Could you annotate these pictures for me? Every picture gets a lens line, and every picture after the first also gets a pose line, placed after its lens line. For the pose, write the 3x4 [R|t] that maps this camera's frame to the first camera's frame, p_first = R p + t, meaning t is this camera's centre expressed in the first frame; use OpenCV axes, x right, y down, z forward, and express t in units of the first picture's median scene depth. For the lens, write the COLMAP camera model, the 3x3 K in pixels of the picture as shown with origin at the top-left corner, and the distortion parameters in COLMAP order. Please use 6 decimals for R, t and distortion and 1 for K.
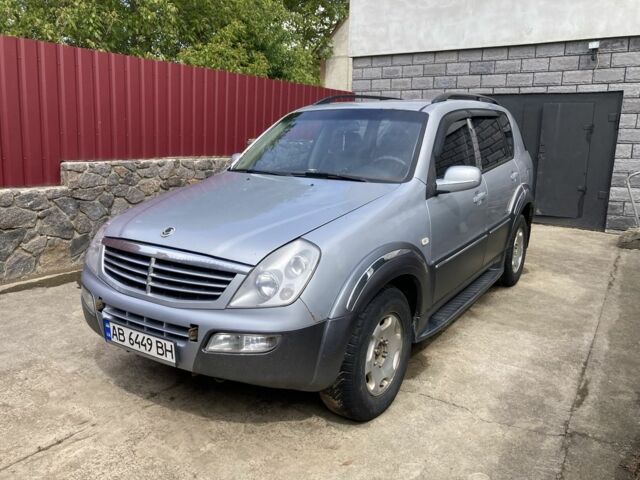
lens RADIAL K [[529.9, 0, 320.0], [0, 529.9, 240.0], [0, 0, 1]] dist [0.000924, -0.002610]
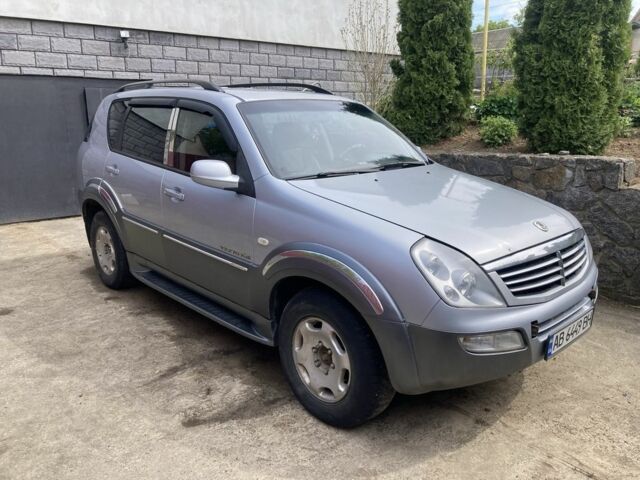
lens RADIAL K [[529.9, 0, 320.0], [0, 529.9, 240.0], [0, 0, 1]] dist [0.000924, -0.002610]
pose [[0.220678, -0.240768, 0.945162, -0.489718], [0.206088, 0.958684, 0.196094, -0.101066], [-0.953325, 0.151513, 0.261180, 0.414528]]
